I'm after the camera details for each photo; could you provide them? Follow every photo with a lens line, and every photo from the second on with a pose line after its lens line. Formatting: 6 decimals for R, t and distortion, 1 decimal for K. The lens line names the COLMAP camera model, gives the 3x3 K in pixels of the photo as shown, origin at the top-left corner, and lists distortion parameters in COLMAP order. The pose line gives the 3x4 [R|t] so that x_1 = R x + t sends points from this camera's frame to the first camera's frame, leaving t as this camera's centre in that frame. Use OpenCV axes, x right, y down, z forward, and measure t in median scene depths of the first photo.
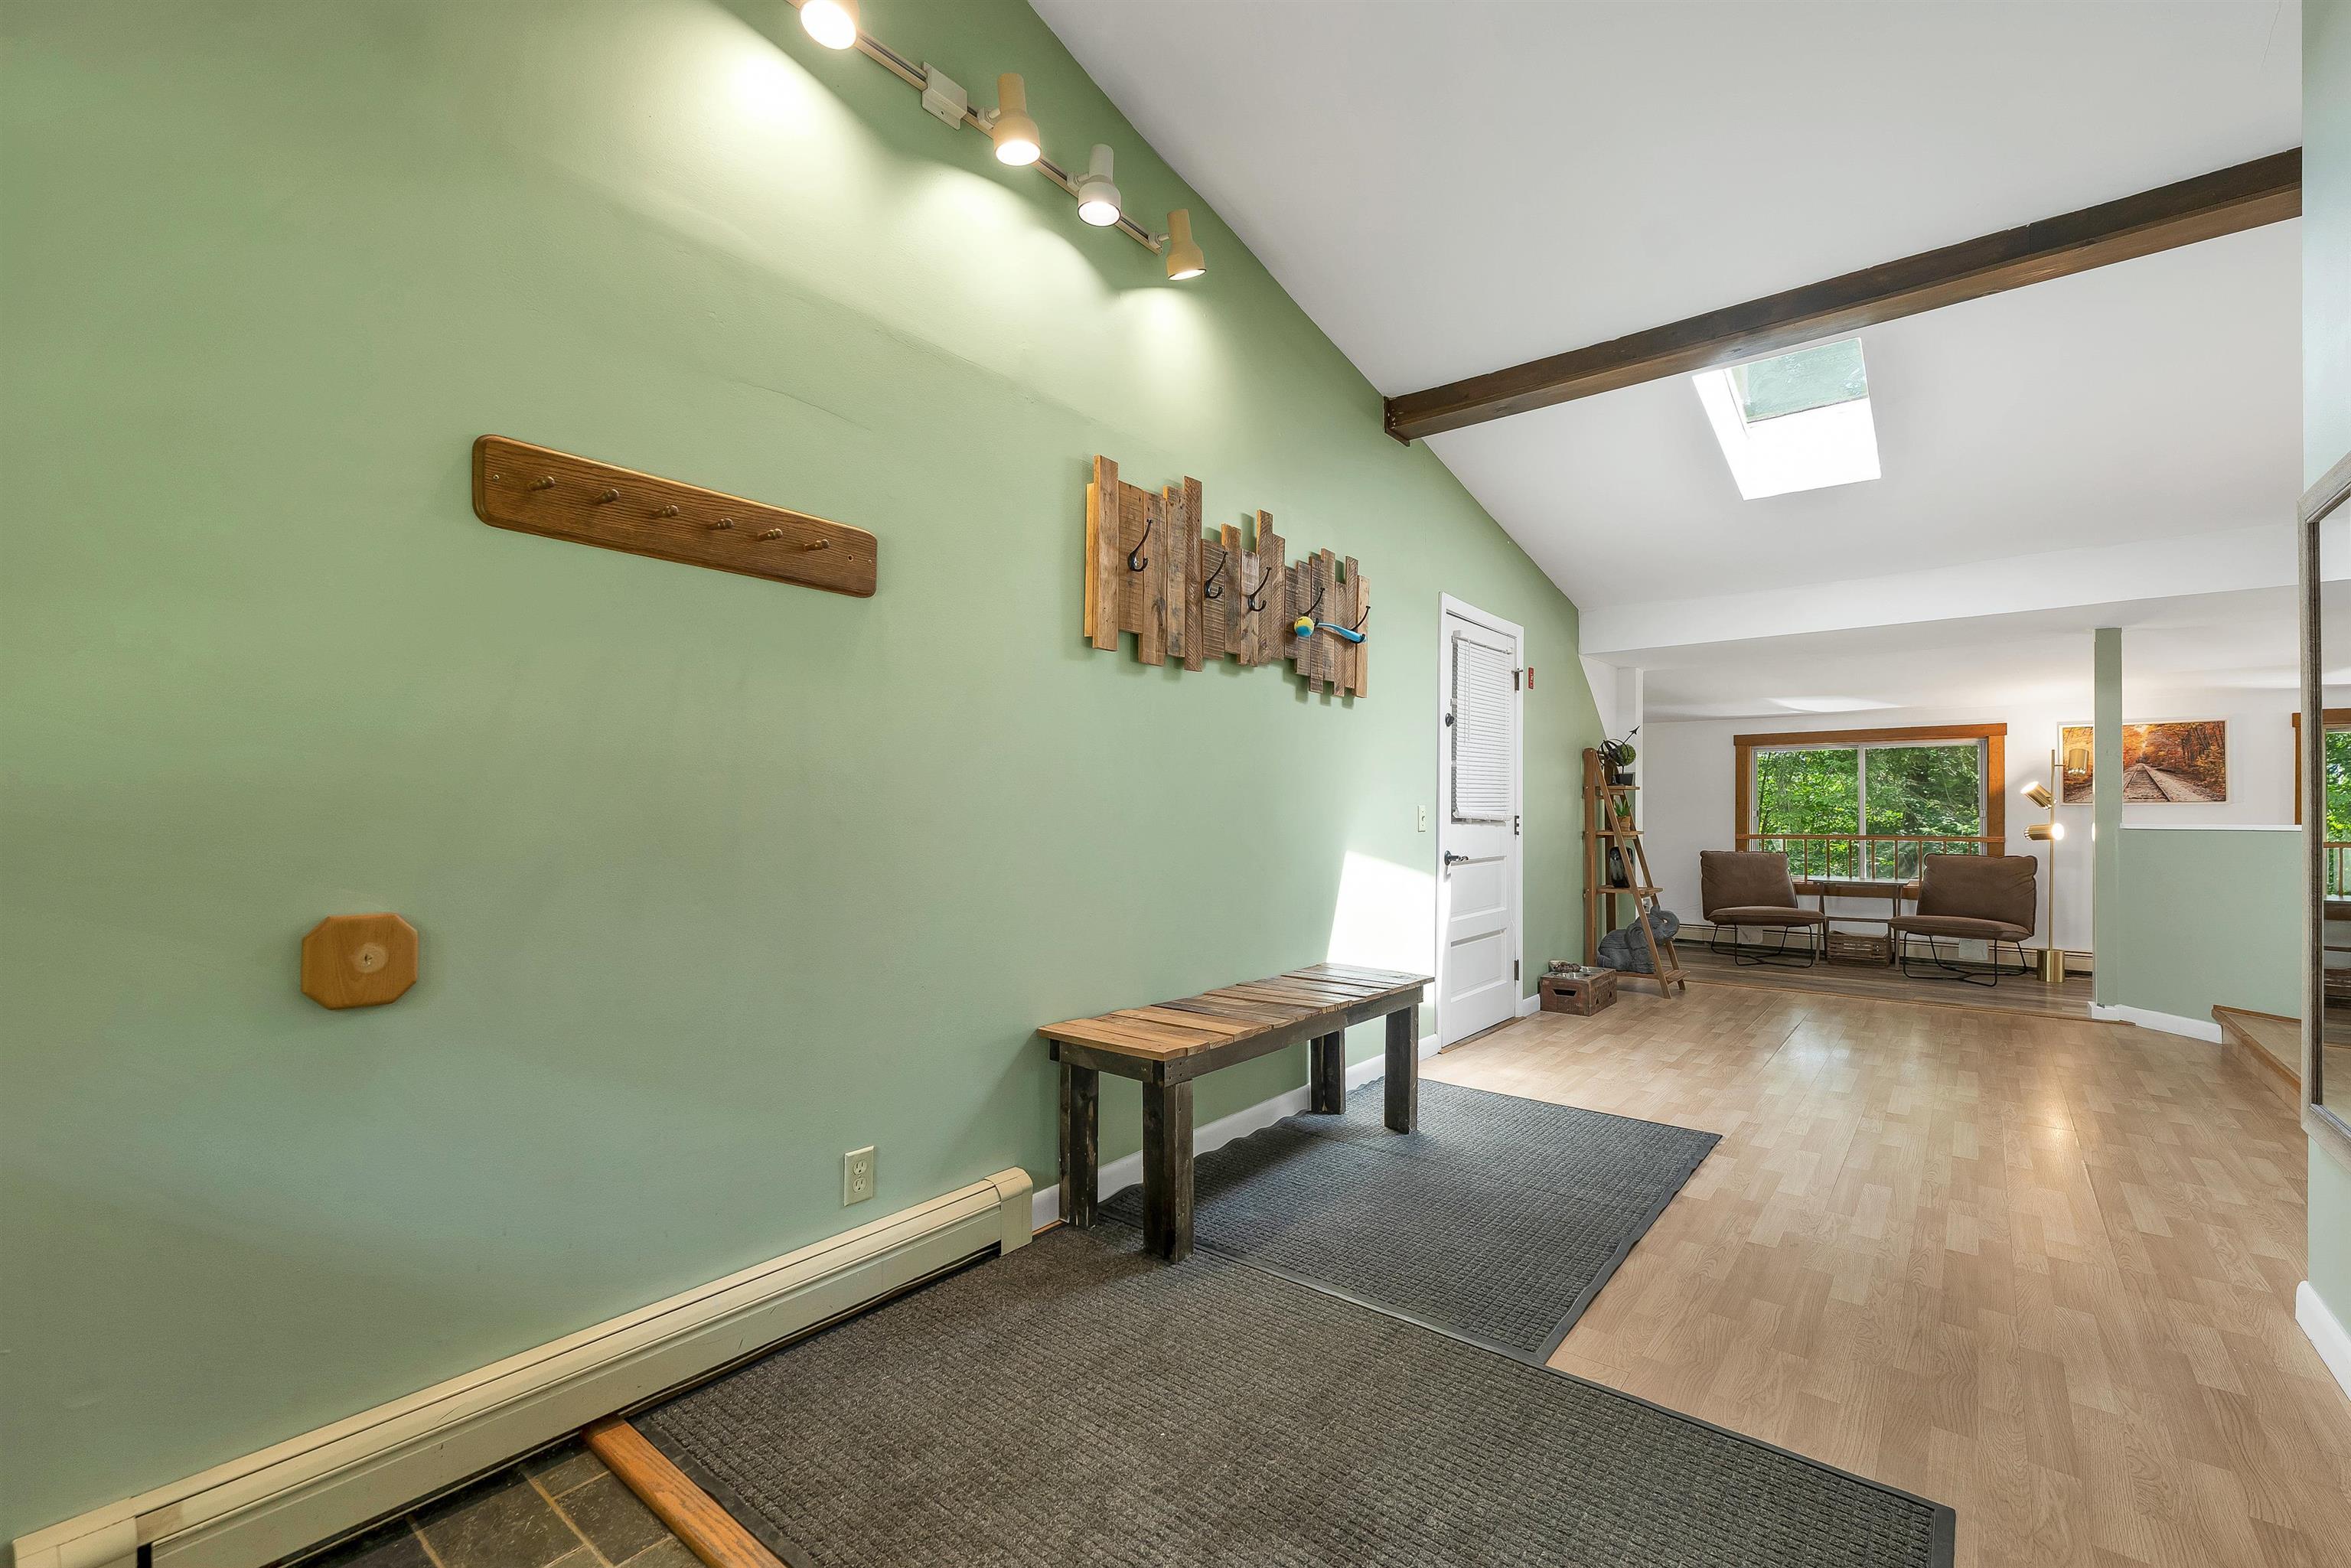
lens RADIAL K [[967.2, 0, 1189.9], [0, 967.2, 804.4], [0, 0, 1]] dist [0.009479, 0.000913]
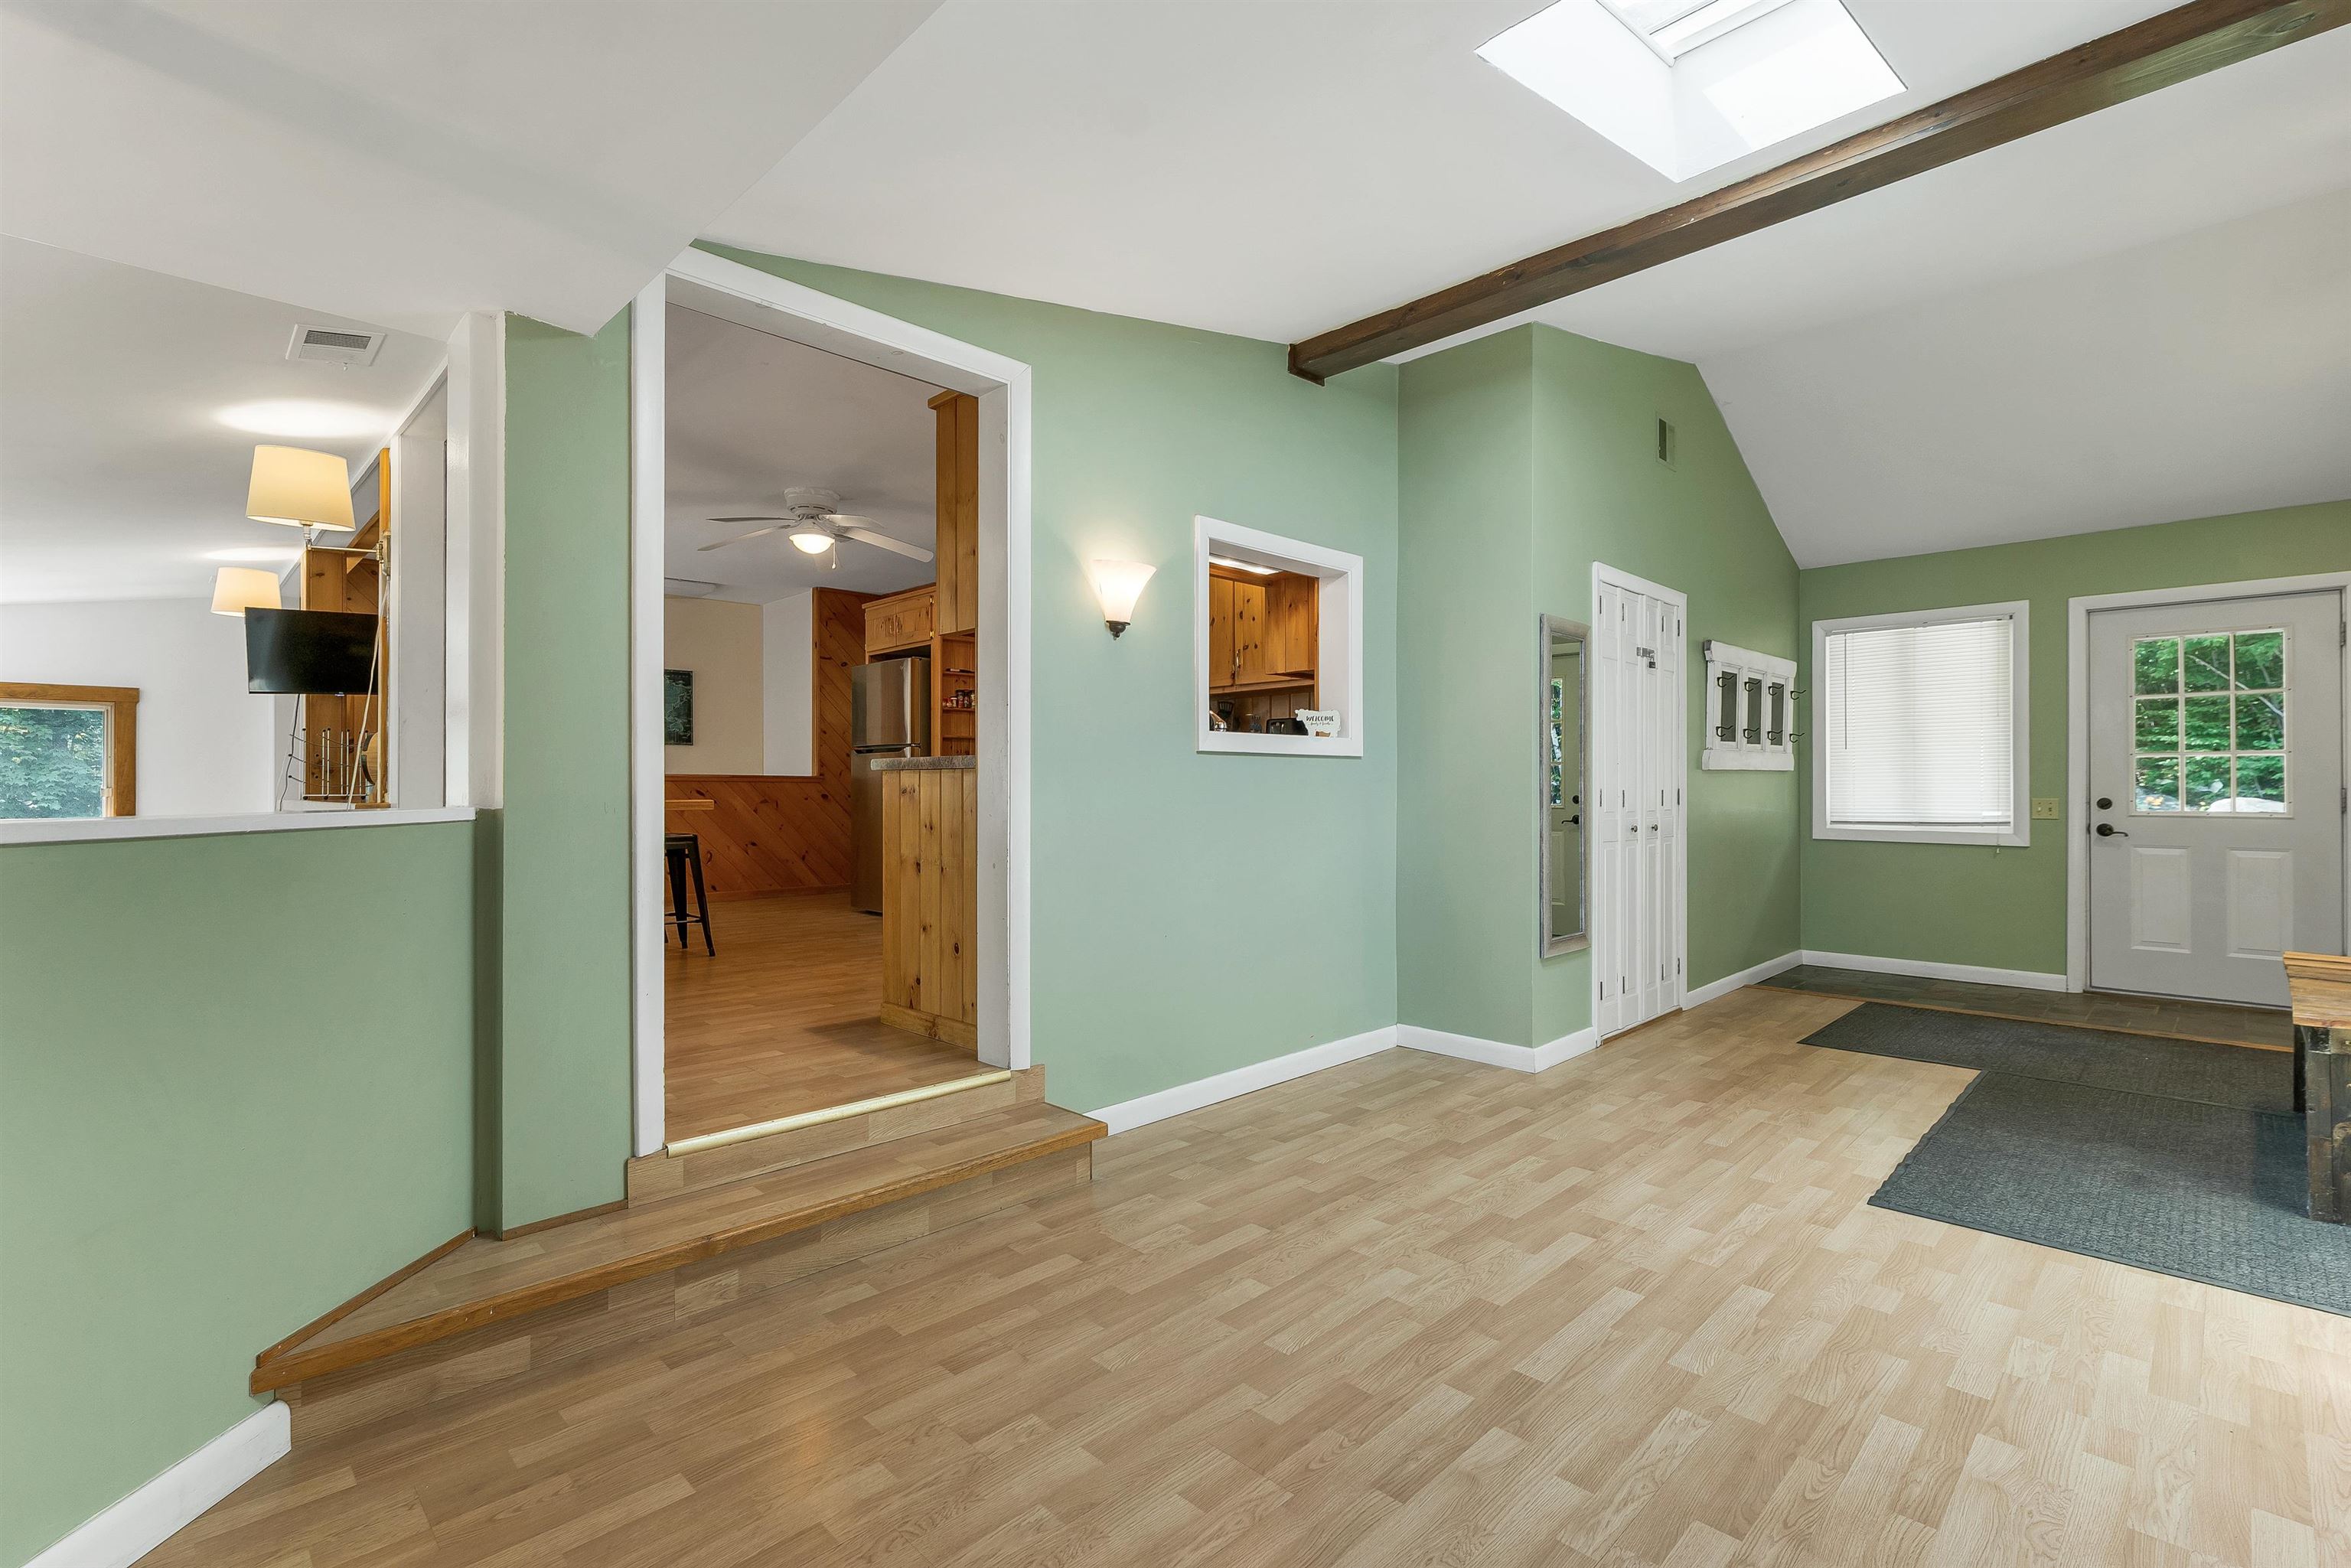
lens RADIAL K [[1068.7, 0, 1174.9], [0, 1068.7, 783.3], [0, 0, 1]] dist [0.005475, -0.000334]
pose [[-0.994304, -0.006572, 0.106375, 0.976415], [-0.007425, 0.999943, -0.007625, 0.017117], [-0.106319, -0.008372, -0.994297, 1.849776]]
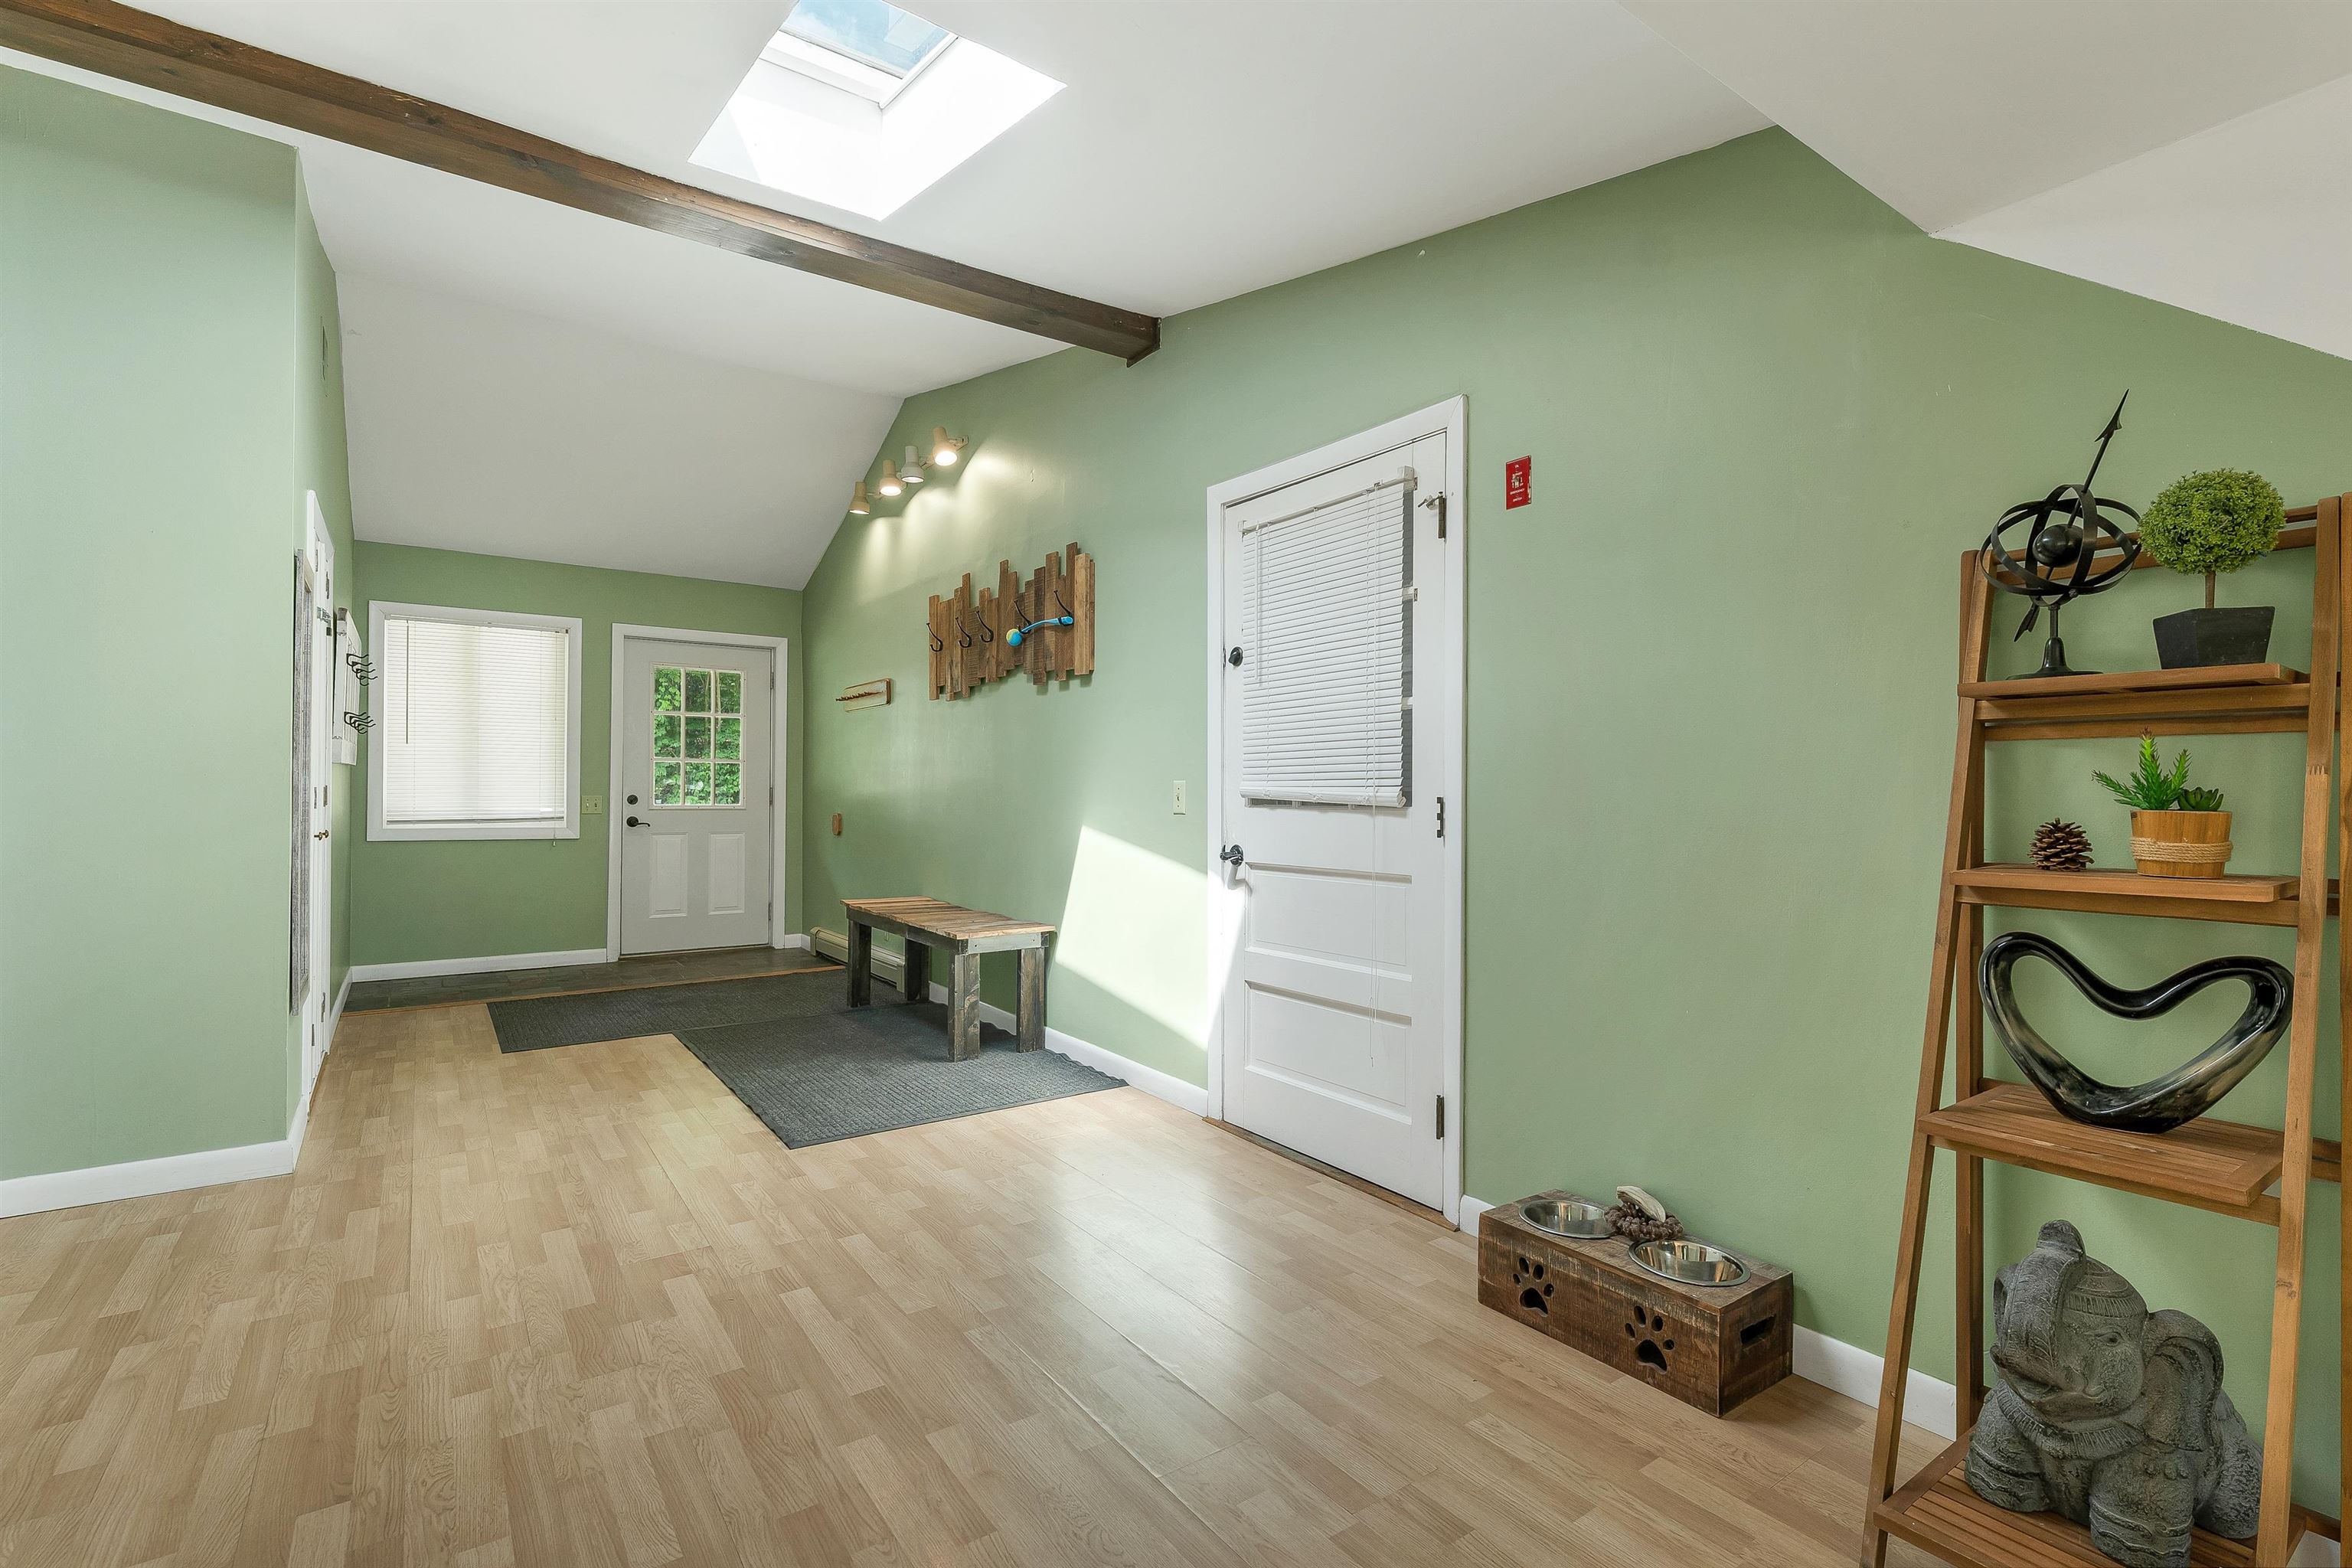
lens RADIAL K [[1069.2, 0, 1183.7], [0, 1069.2, 783.3], [0, 0, 1]] dist [0.005475, -0.000334]
pose [[-0.267325, -0.014600, -0.963496, 1.356056], [-0.003919, 0.999893, -0.014065, 0.019137], [0.963599, 0.000016, -0.267353, 1.557652]]
